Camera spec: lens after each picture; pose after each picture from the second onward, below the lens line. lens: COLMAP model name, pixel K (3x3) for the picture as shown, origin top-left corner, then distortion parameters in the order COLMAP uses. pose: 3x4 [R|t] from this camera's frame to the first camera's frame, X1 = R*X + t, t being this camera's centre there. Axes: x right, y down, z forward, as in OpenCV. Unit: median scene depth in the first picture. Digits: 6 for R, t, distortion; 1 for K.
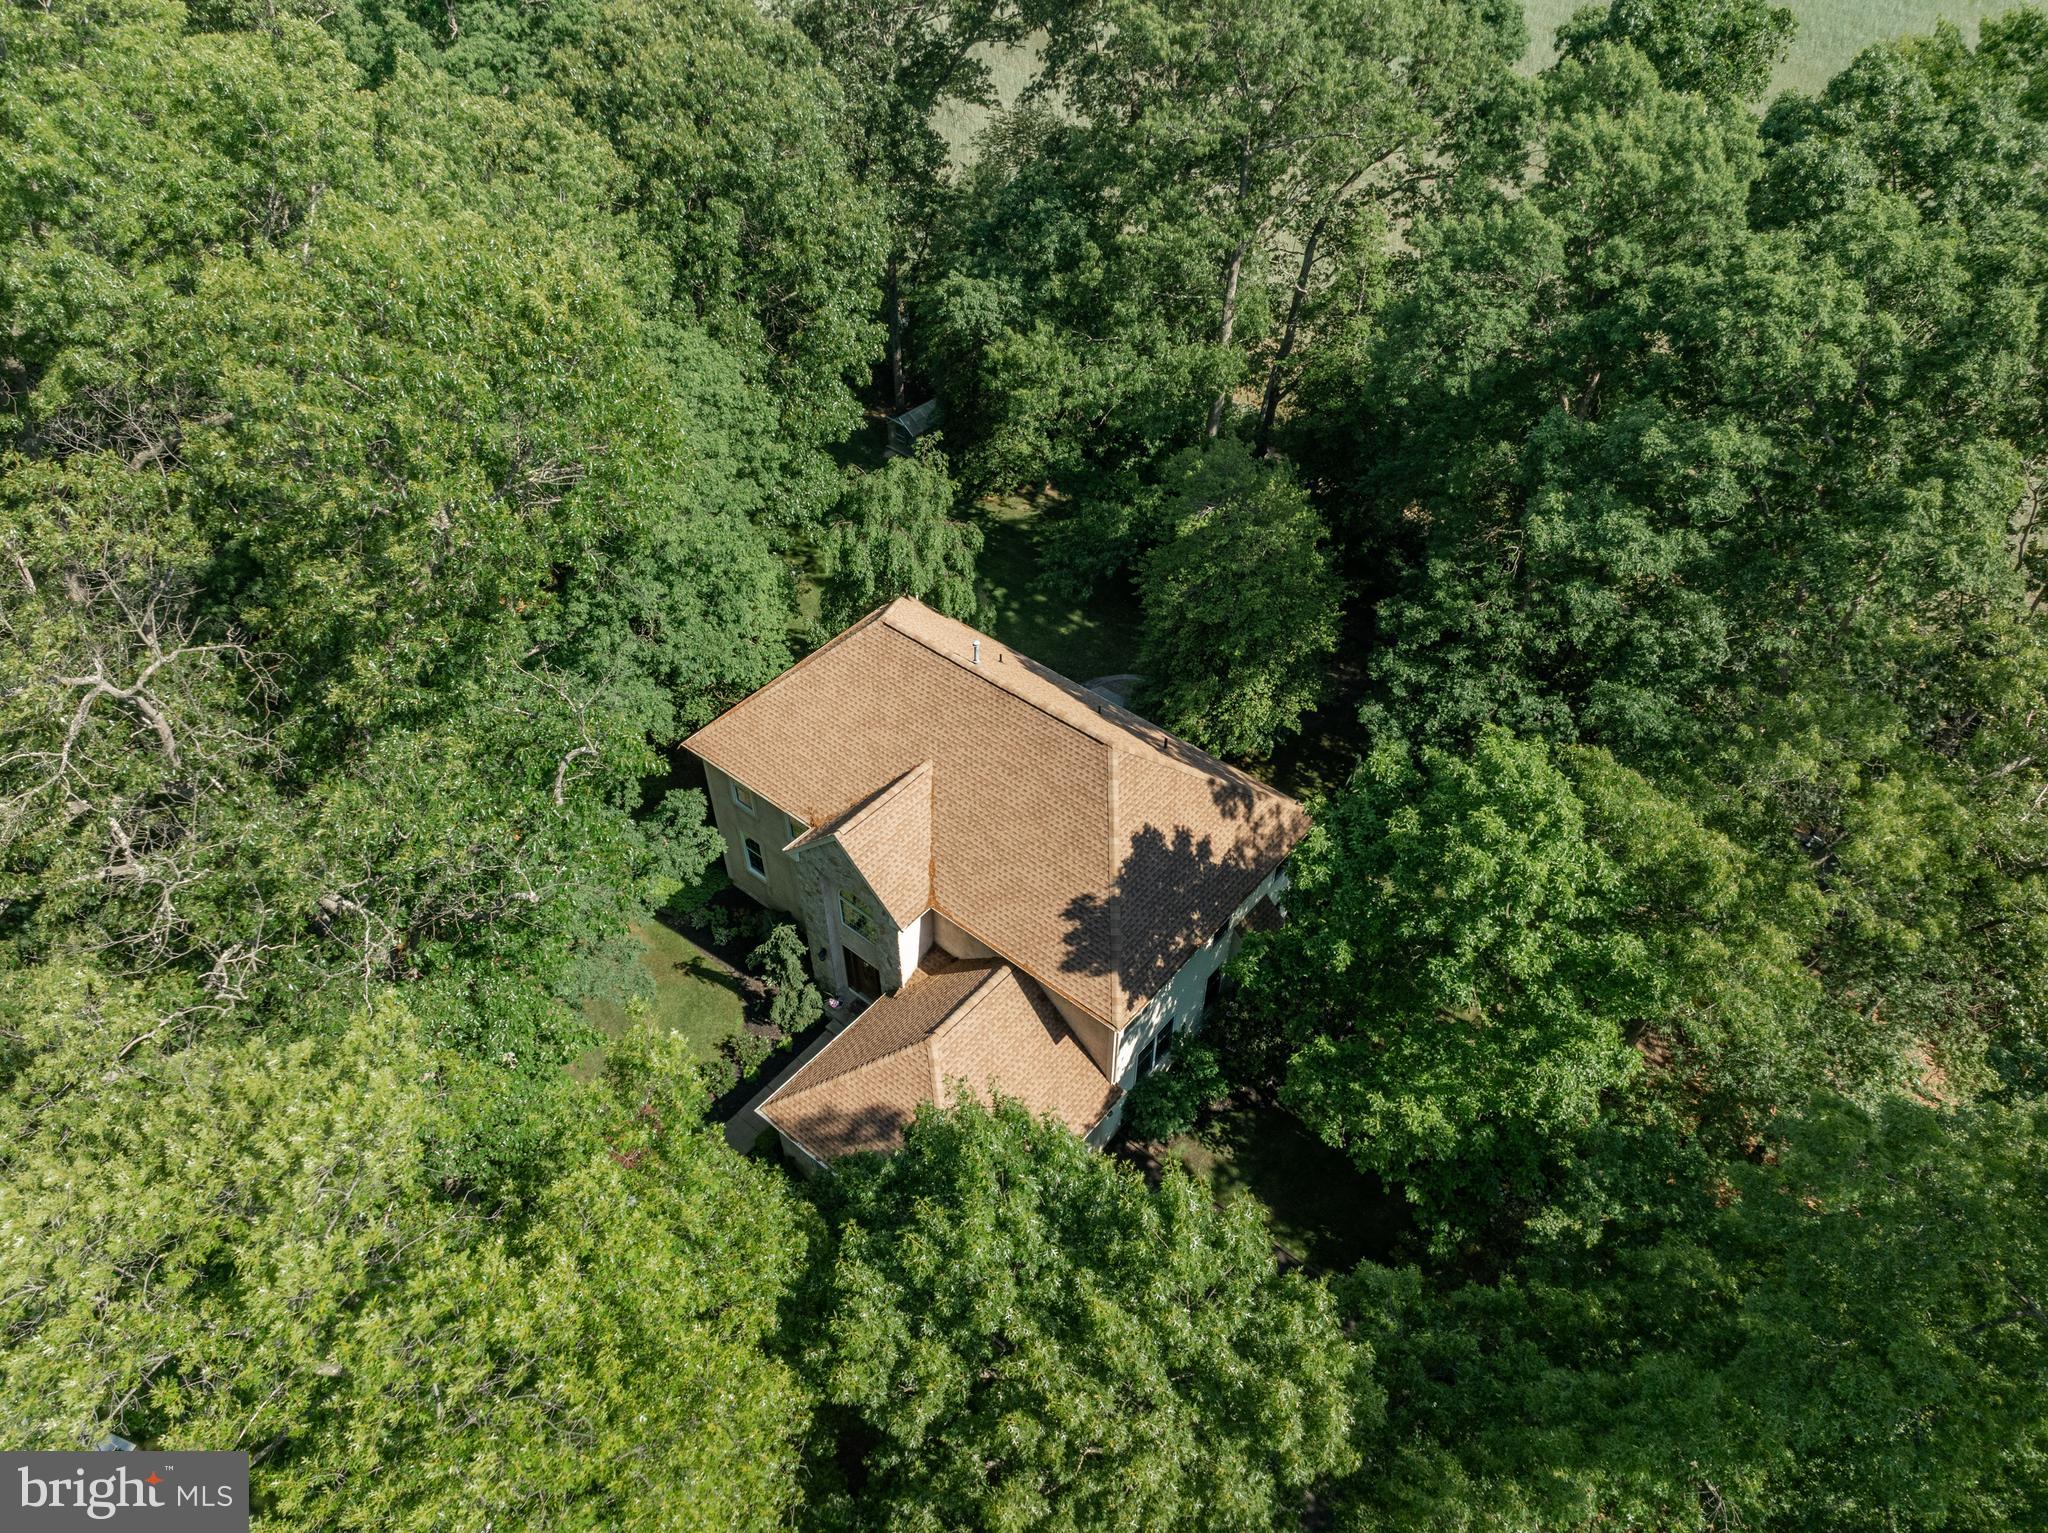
lens RADIAL K [[1399.0, 0, 1024.0], [0, 1399.0, 766.5], [0, 0, 1]] dist [-0.048453, 0.023186]
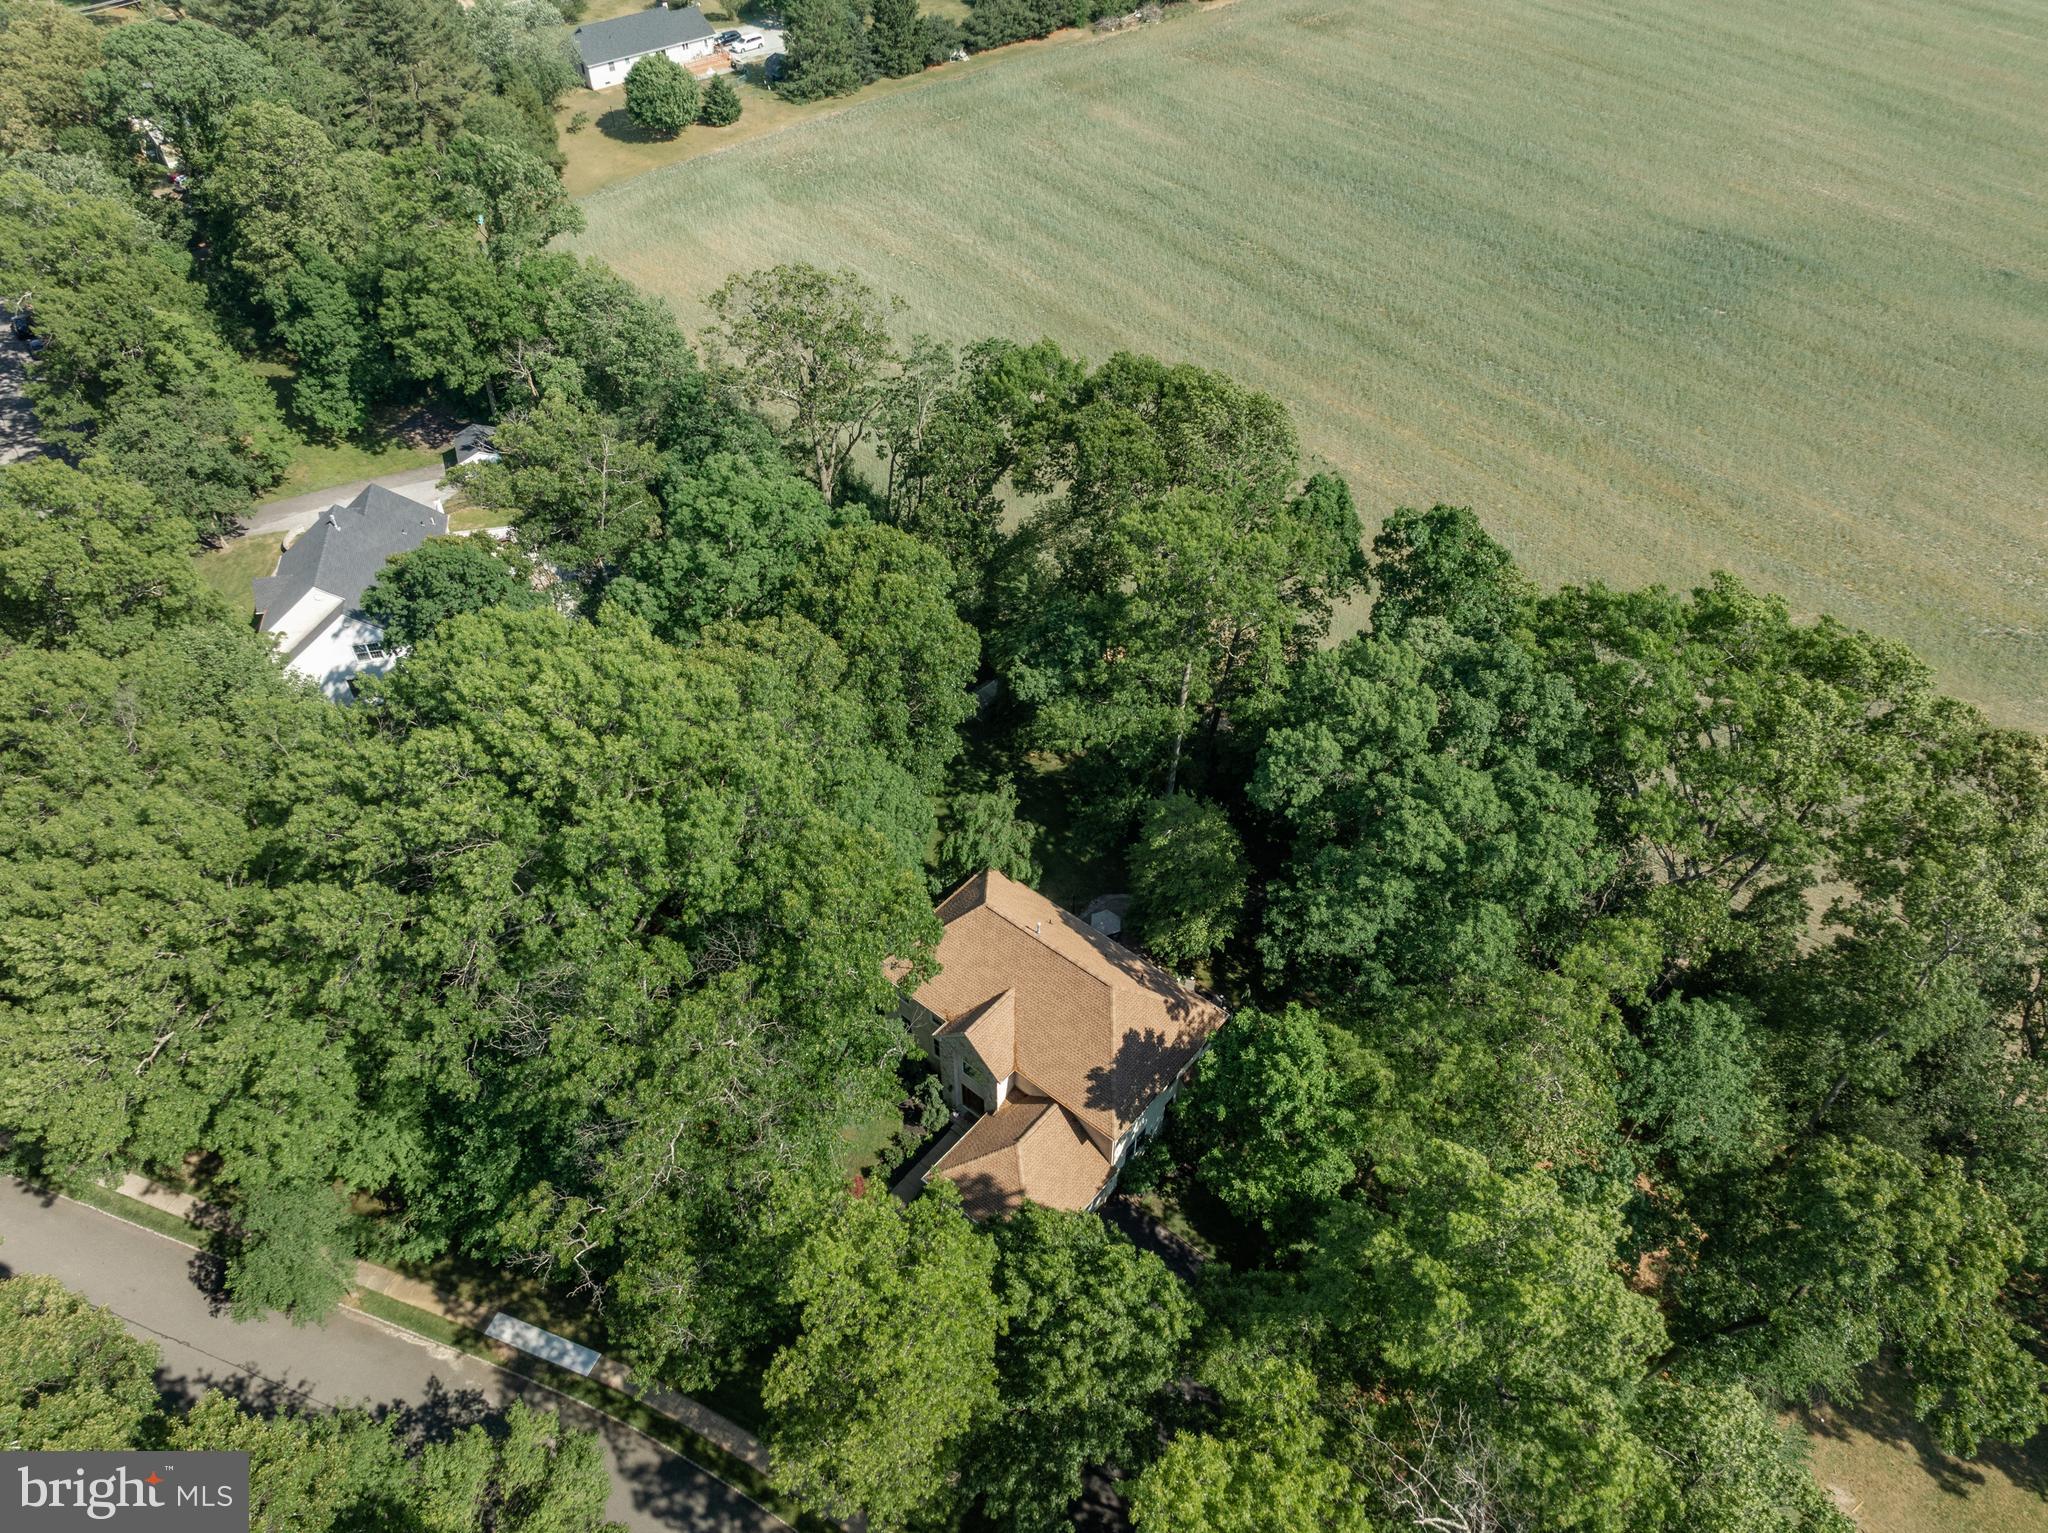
lens RADIAL K [[1399.0, 0, 1024.0], [0, 1399.0, 766.5], [0, 0, 1]] dist [-0.048453, 0.023186]
pose [[0.999982, 0.002246, -0.005492, -0.044297], [-0.002261, 0.999994, -0.002660, -0.293706], [0.005486, 0.002672, 0.999981, -0.847208]]
